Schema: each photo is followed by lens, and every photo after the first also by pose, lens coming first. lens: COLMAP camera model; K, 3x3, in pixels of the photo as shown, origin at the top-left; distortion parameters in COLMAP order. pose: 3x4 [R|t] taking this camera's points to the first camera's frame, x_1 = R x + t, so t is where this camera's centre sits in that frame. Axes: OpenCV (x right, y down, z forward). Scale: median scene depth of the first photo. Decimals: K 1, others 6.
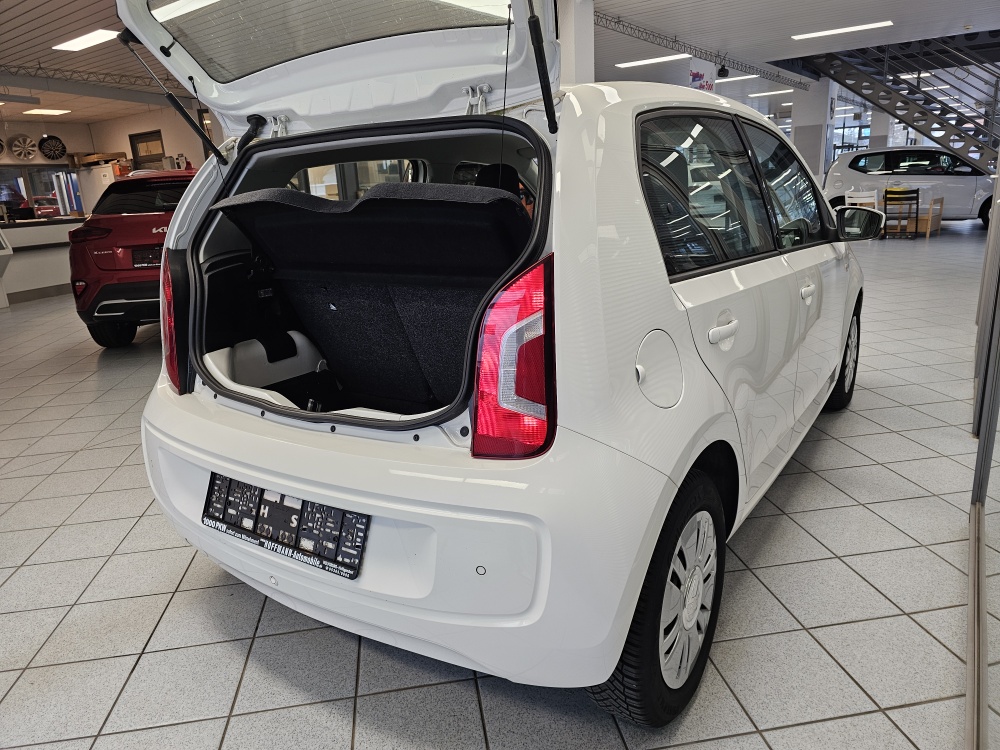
lens RADIAL K [[671.2, 0, 491.9], [0, 671.2, 373.2], [0, 0, 1]] dist [0.018173, -0.024363]
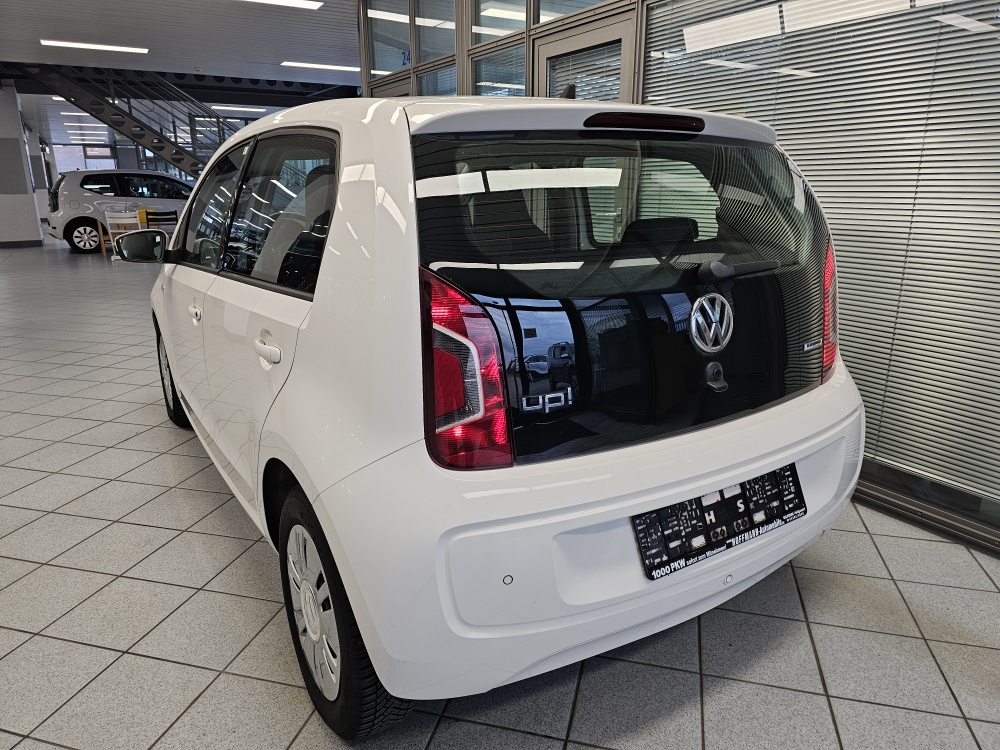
lens RADIAL K [[671.2, 0, 498.4], [0, 671.2, 376.8], [0, 0, 1]] dist [0.018173, -0.024363]
pose [[0.399734, -0.200288, 0.894482, -1.252506], [0.226831, 0.967099, 0.115179, -0.161468], [-0.888122, 0.156855, 0.432014, 0.816535]]
